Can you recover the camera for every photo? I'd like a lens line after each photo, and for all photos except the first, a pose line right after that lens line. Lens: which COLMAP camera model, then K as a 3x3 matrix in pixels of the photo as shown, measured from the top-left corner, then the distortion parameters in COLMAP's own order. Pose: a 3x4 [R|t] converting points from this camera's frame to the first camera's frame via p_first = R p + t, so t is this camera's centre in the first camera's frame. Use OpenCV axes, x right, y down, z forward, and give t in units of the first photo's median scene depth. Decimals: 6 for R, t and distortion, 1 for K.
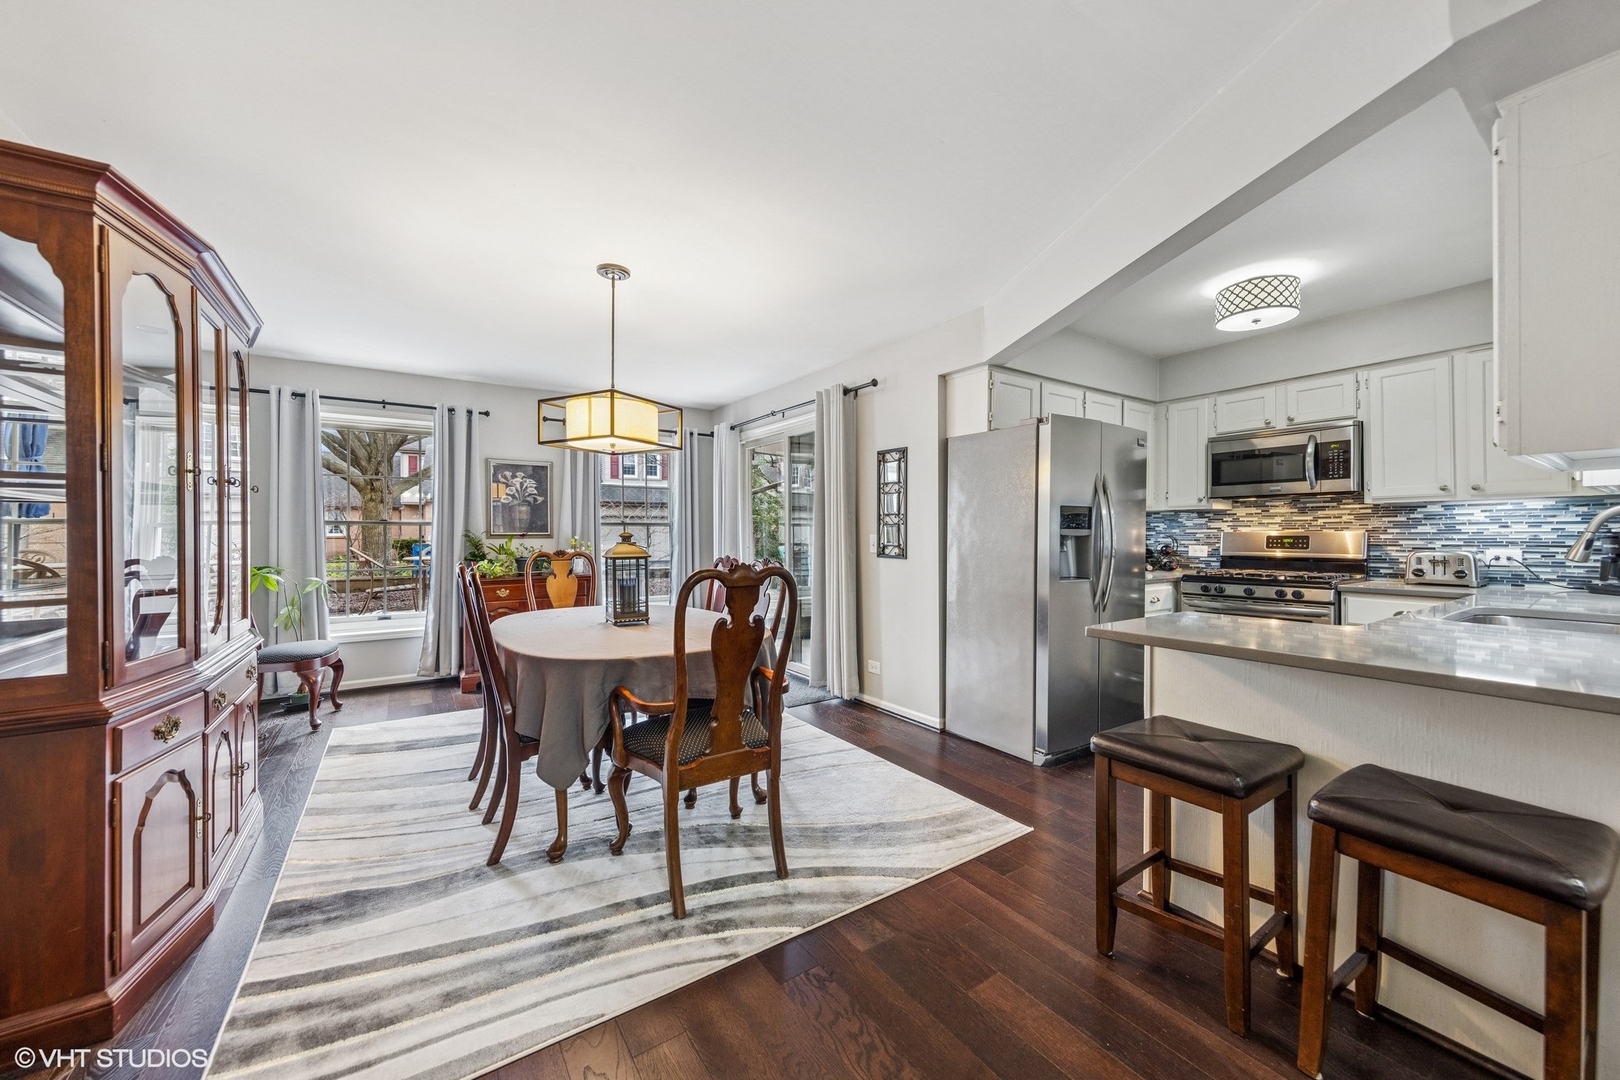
lens RADIAL K [[602.2, 0, 809.1], [0, 602.2, 534.2], [0, 0, 1]] dist [0.000320, -0.000012]
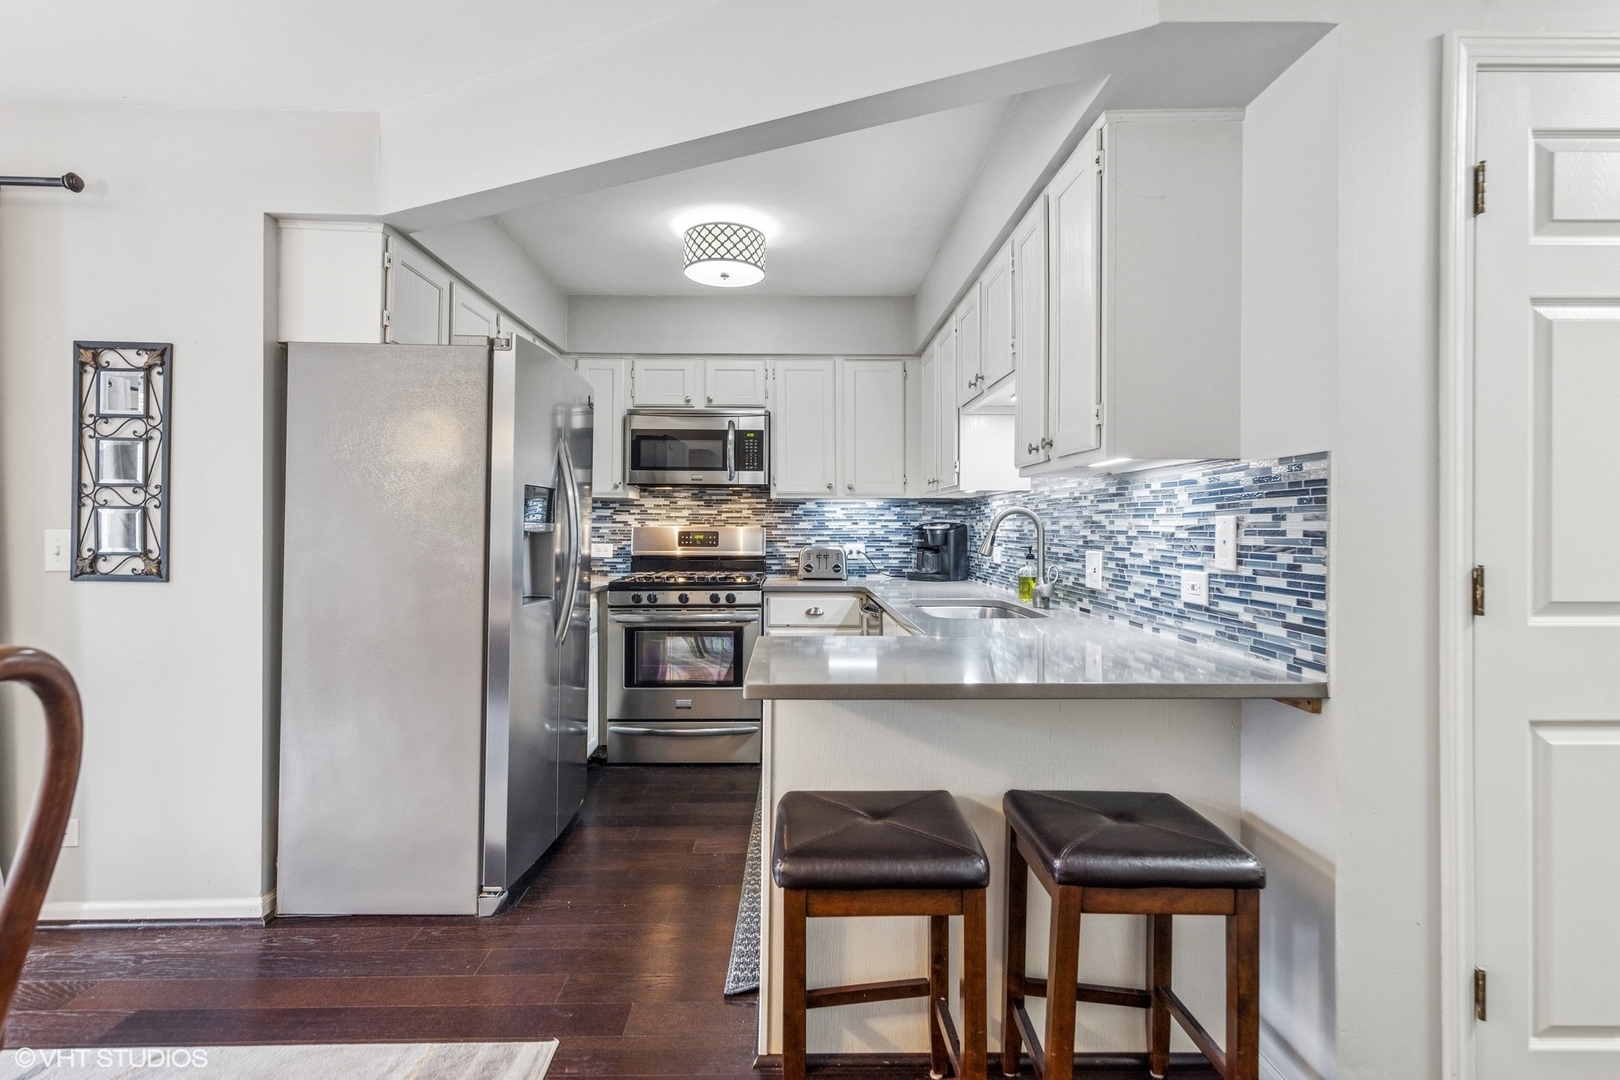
lens RADIAL K [[784.9, 0, 811.3], [0, 784.9, 525.9], [0, 0, 1]] dist [0.005945, 0.000579]
pose [[0.538386, 0.005152, 0.842683, -0.093364], [-0.004283, 0.999985, -0.003377, -0.002683], [-0.842688, -0.001791, 0.538400, 0.262371]]
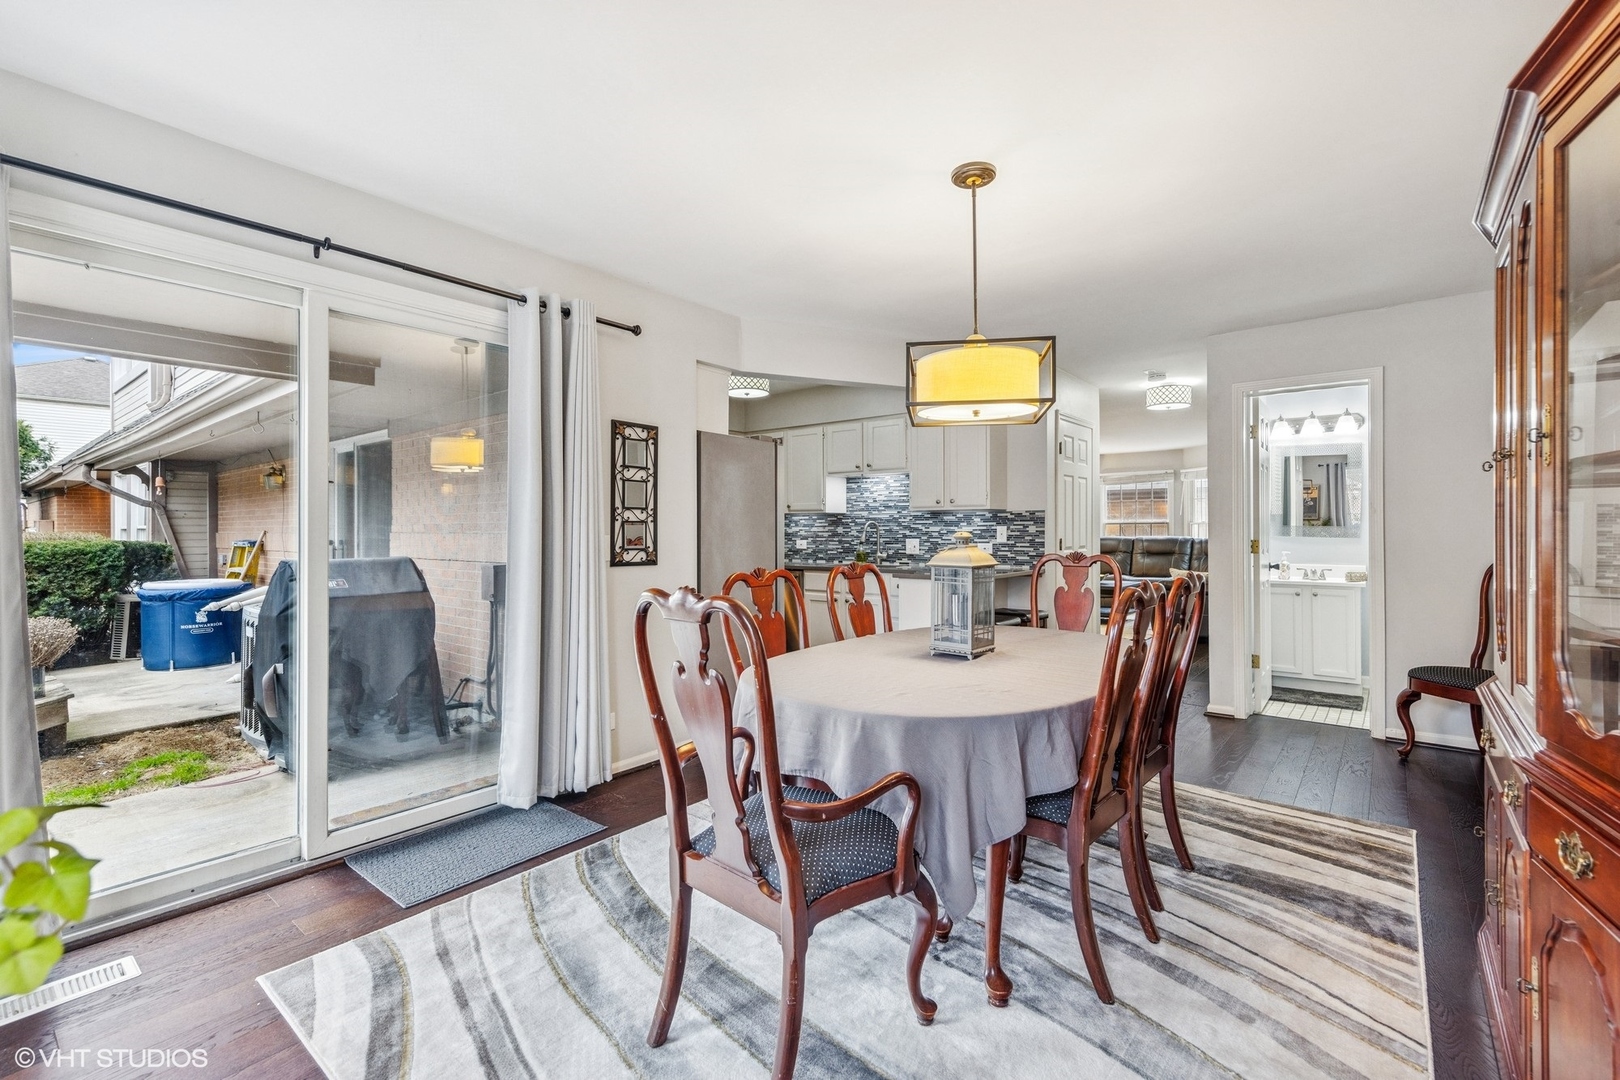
lens RADIAL K [[687.4, 0, 811.1], [0, 687.4, 527.8], [0, 0, 1]] dist [-0.000860, 0.000005]
pose [[-0.286225, 0.005586, 0.958146, -0.836563], [0.004614, 0.999979, -0.004452, -0.003926], [-0.958151, 0.003147, -0.286245, 1.138447]]
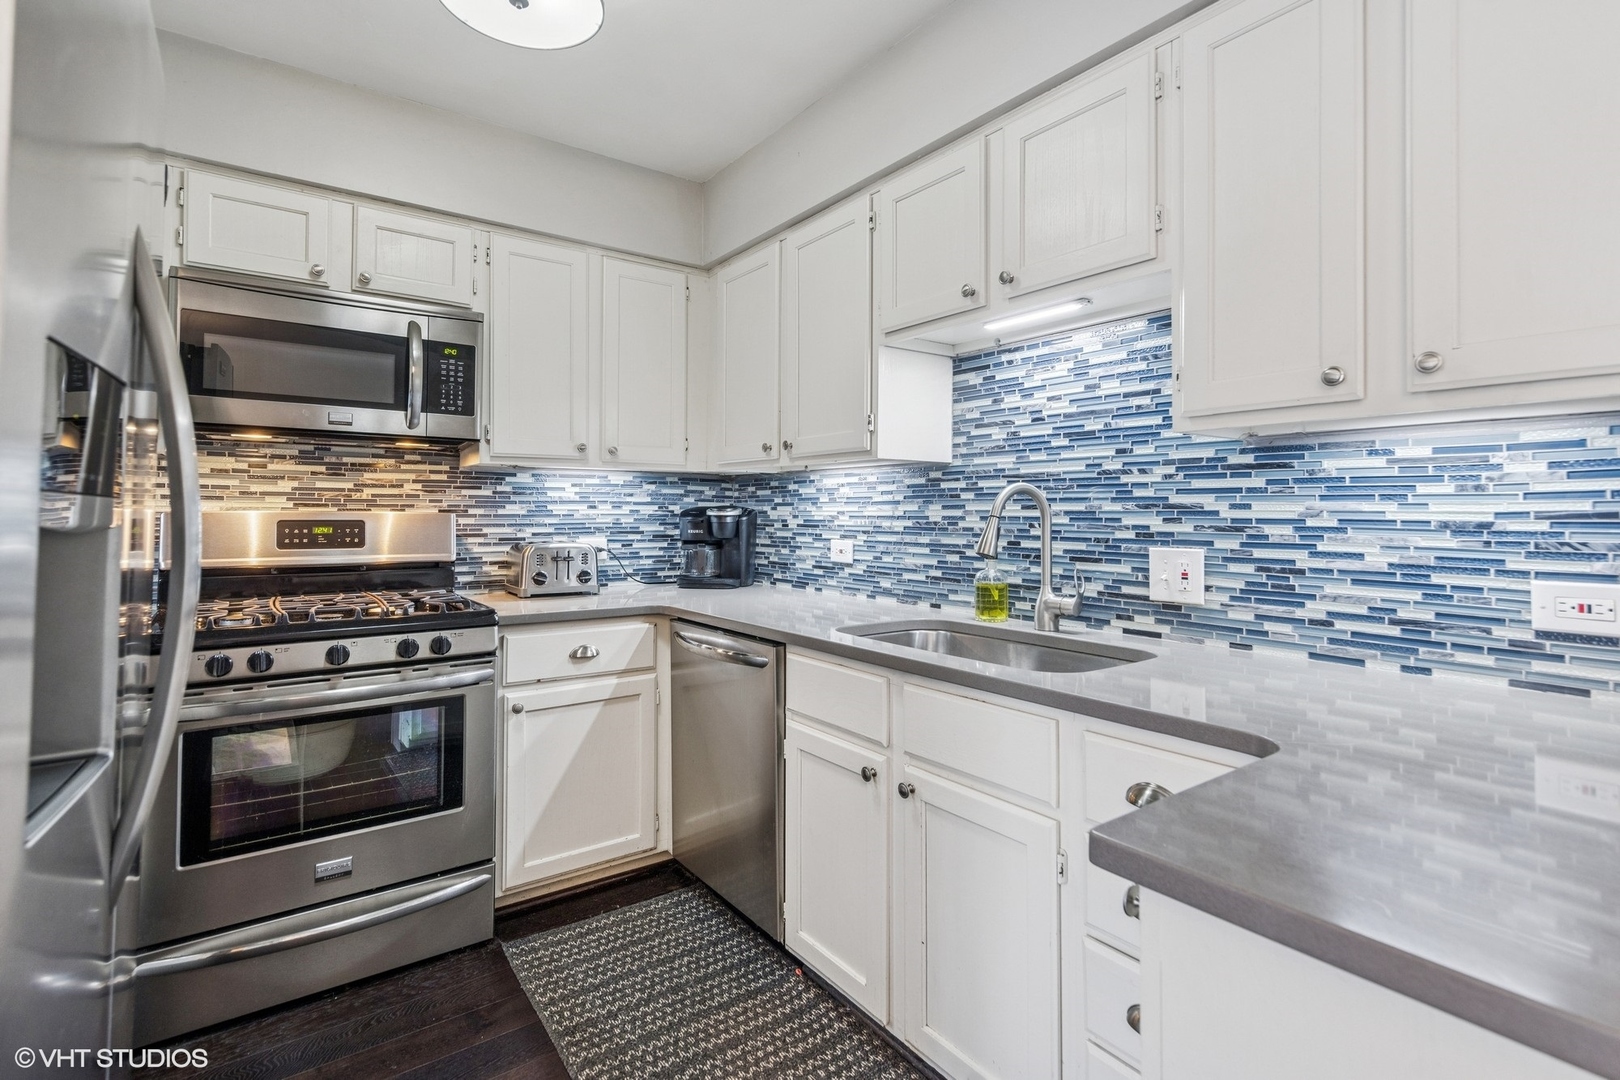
lens RADIAL K [[758.6, 0, 808.9], [0, 758.6, 497.9], [0, 0, 1]] dist [0.005589, 0.000103]
pose [[-0.040006, 0.023542, 0.998922, 0.187737], [-0.004067, 0.999710, -0.023724, -0.002576], [-0.999191, -0.005012, -0.039898, 0.692767]]
